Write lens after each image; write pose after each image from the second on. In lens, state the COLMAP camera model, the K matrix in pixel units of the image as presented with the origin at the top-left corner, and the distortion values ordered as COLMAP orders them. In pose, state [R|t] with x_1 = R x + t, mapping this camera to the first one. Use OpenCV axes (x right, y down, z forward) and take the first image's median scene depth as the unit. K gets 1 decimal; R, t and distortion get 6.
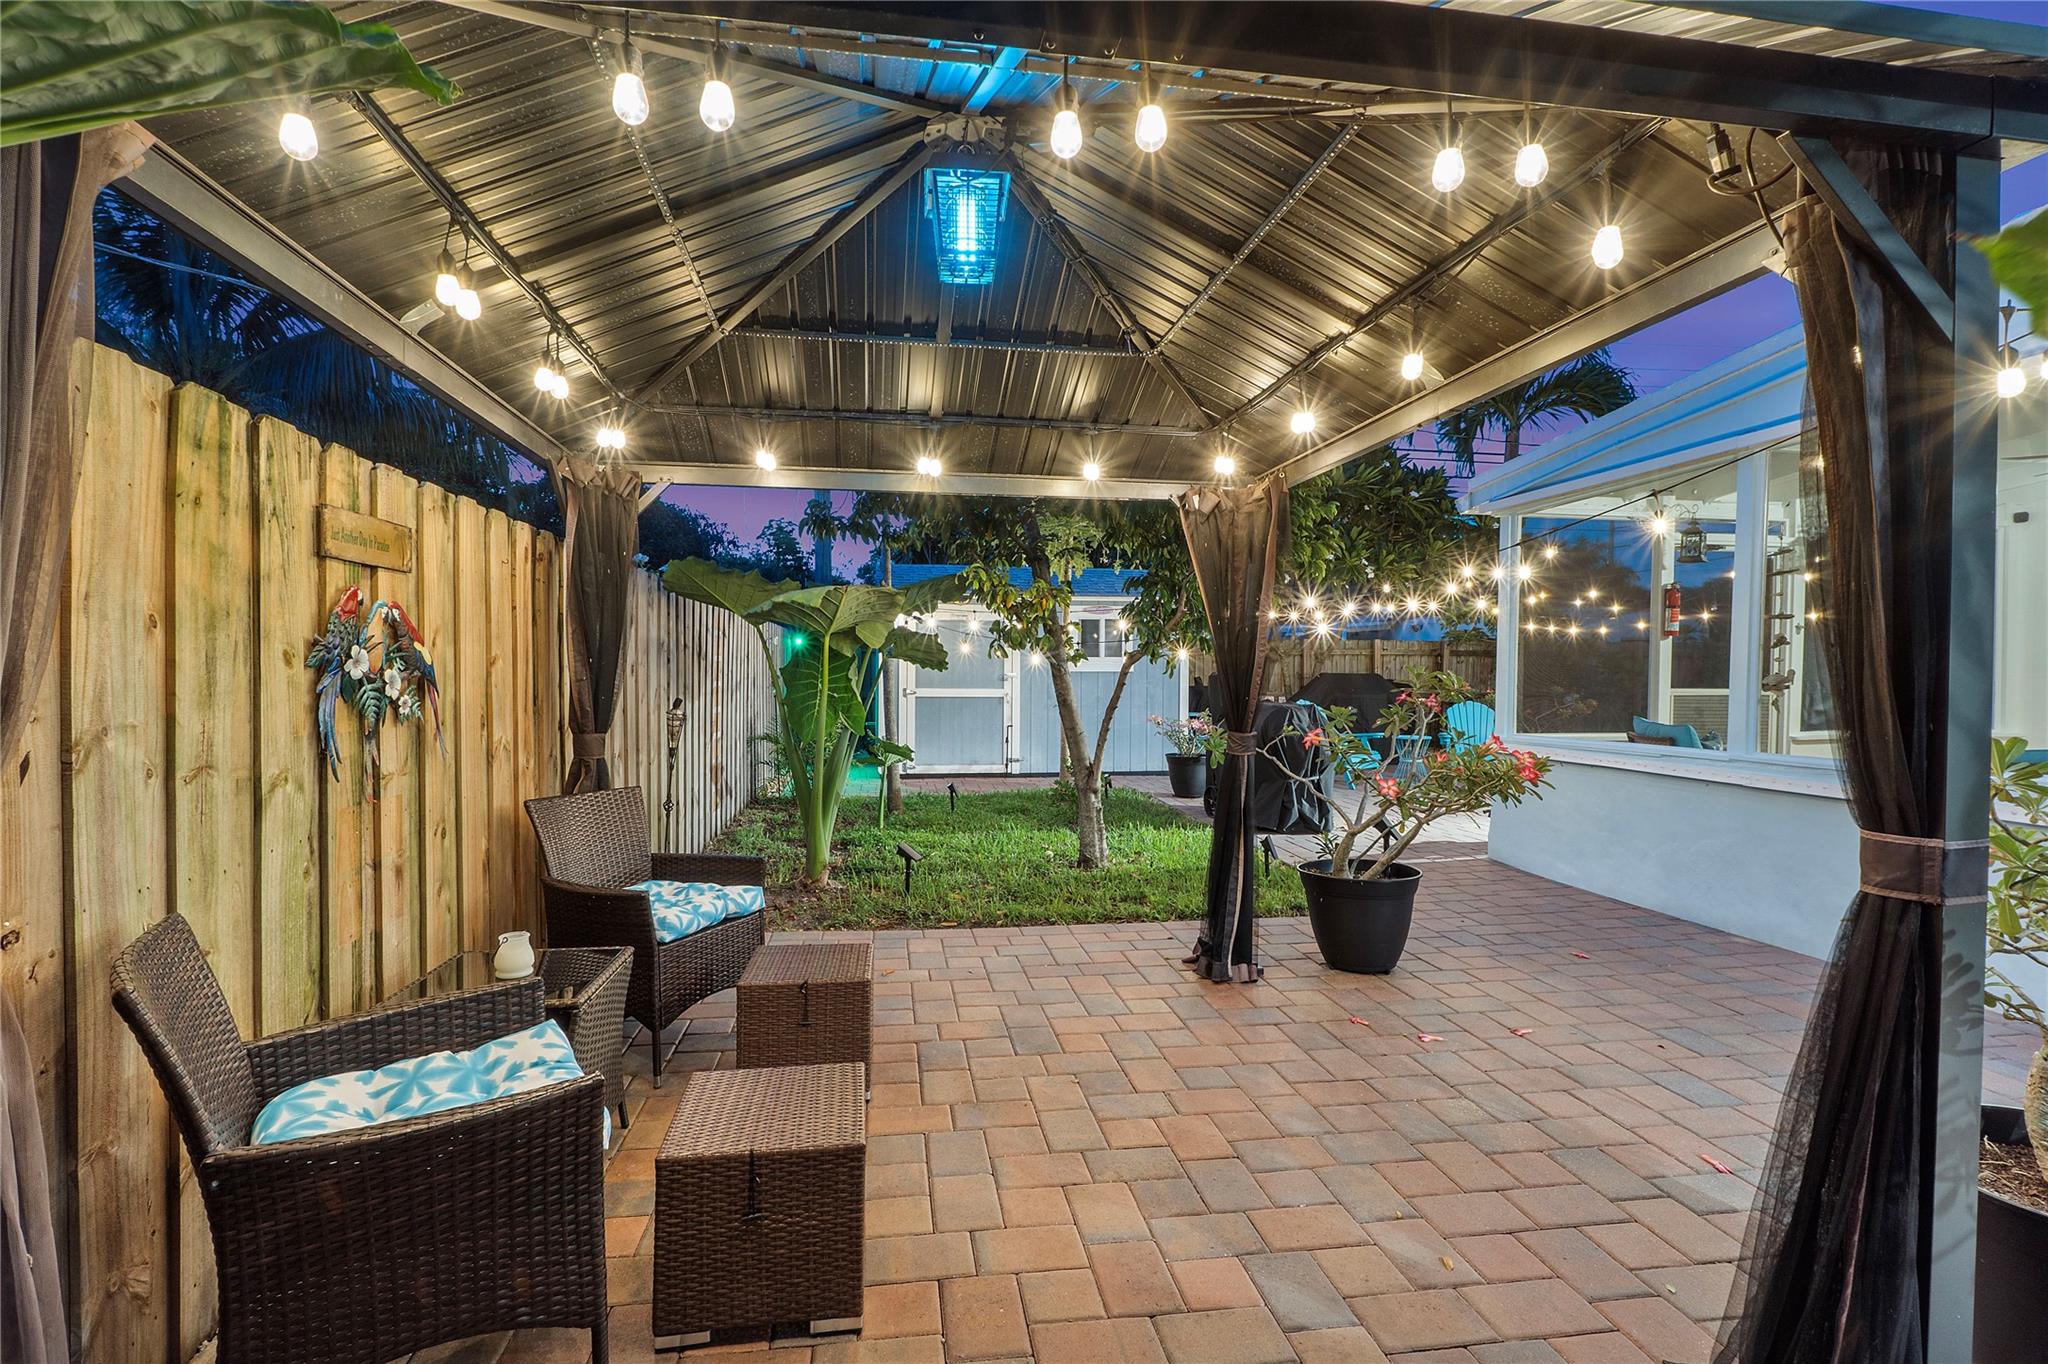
lens RADIAL K [[951.4, 0, 1019.5], [0, 951.4, 687.7], [0, 0, 1]] dist [-0.000510, -0.000219]
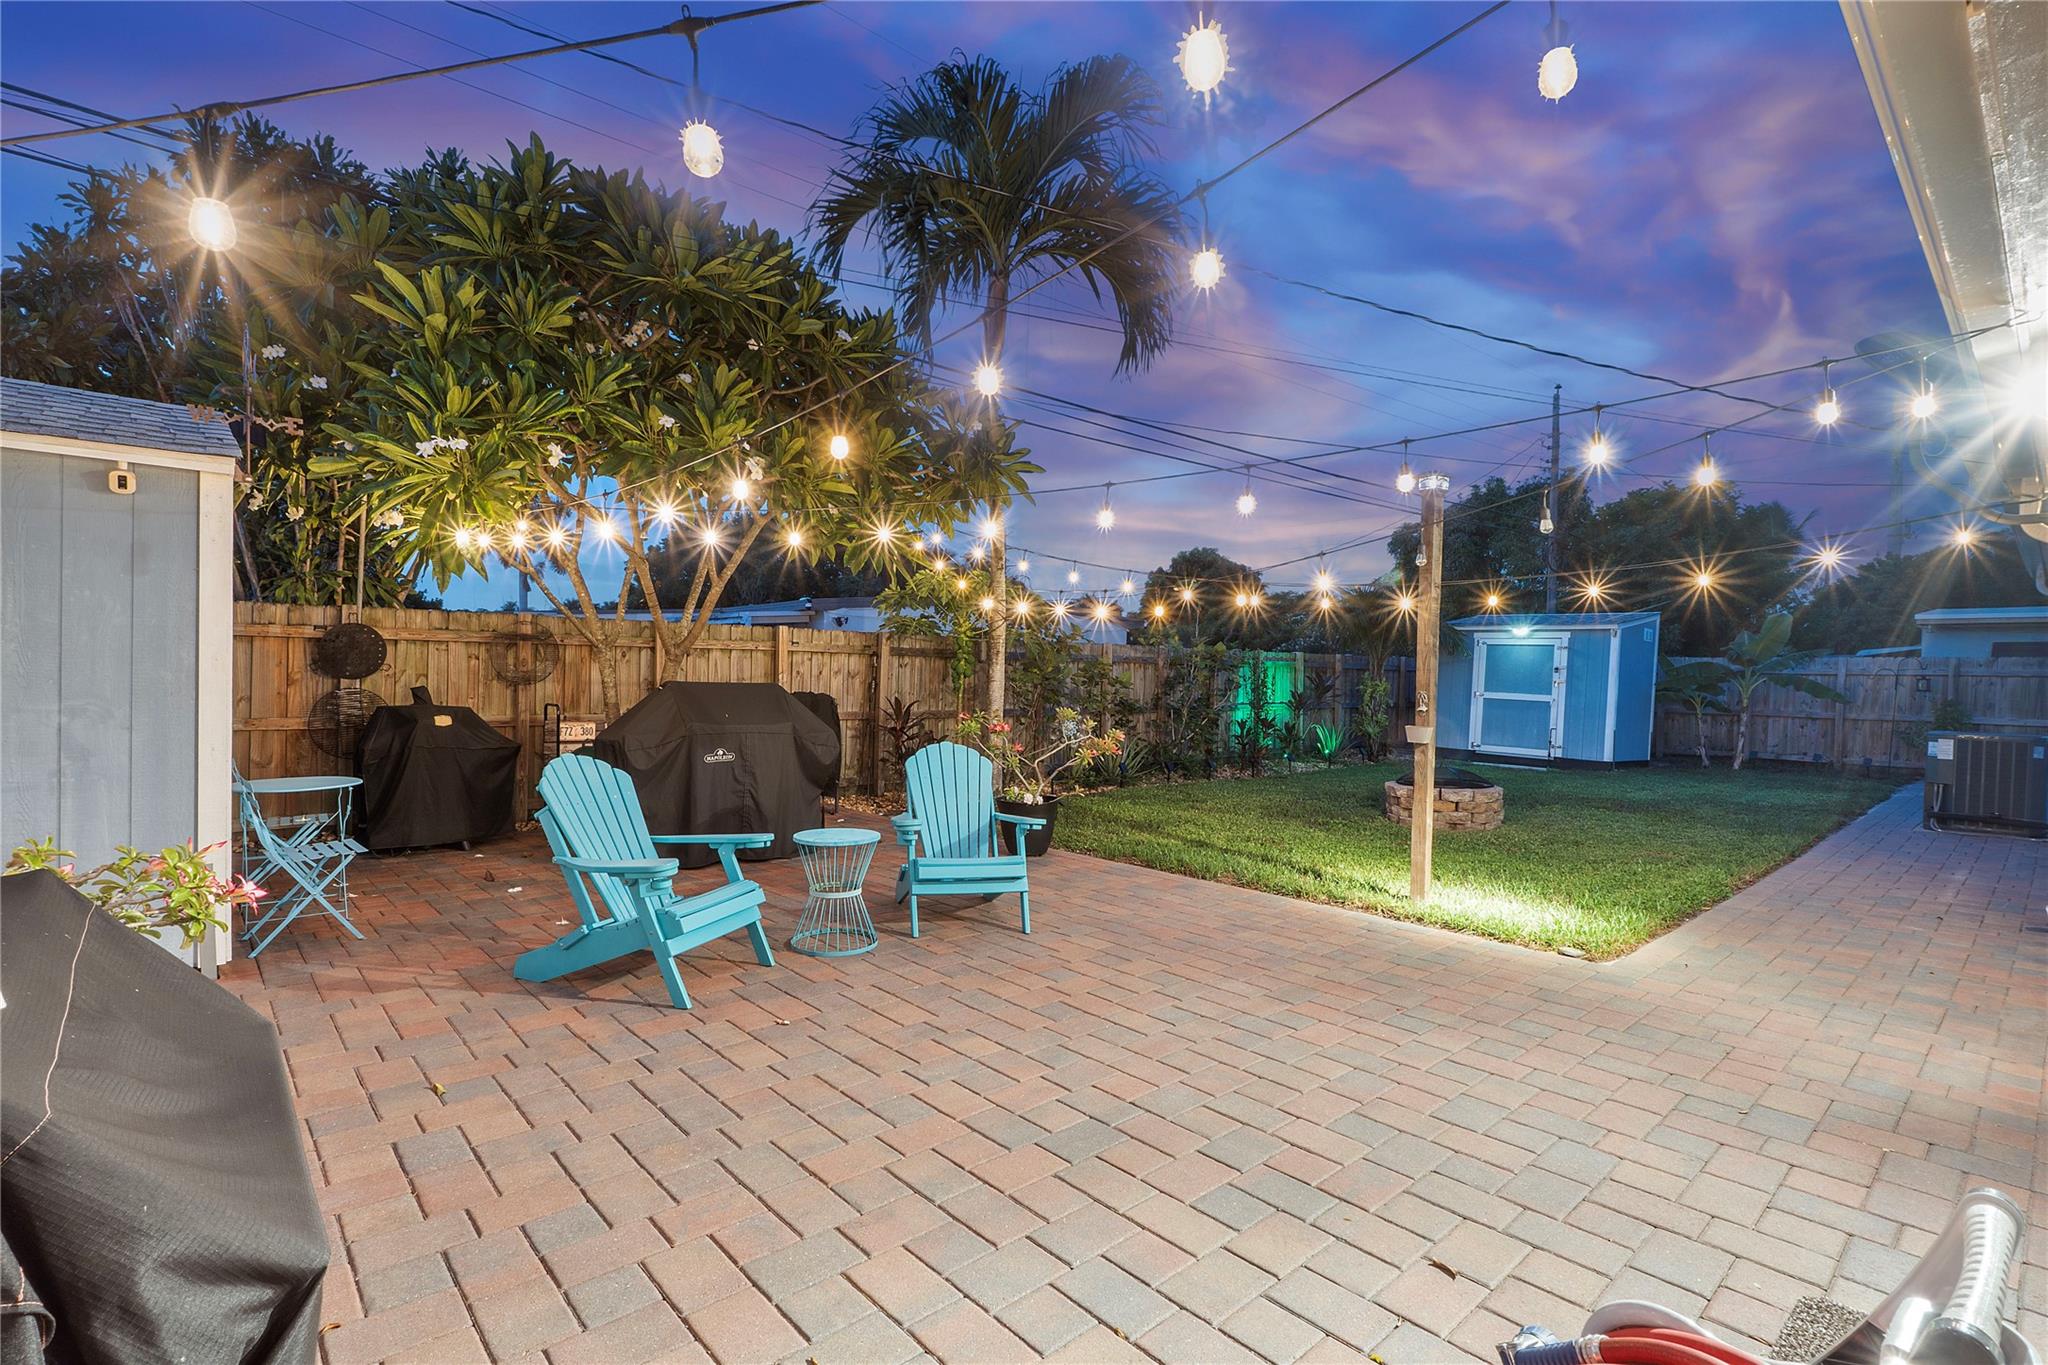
lens RADIAL K [[951.4, 0, 1023.0], [0, 951.4, 680.3], [0, 0, 1]] dist [-0.000510, -0.000219]
pose [[0.830730, 0.004194, 0.556660, 0.163290], [-0.002269, 0.999989, -0.004147, -0.013887], [-0.556672, 0.002182, 0.830730, 0.404362]]
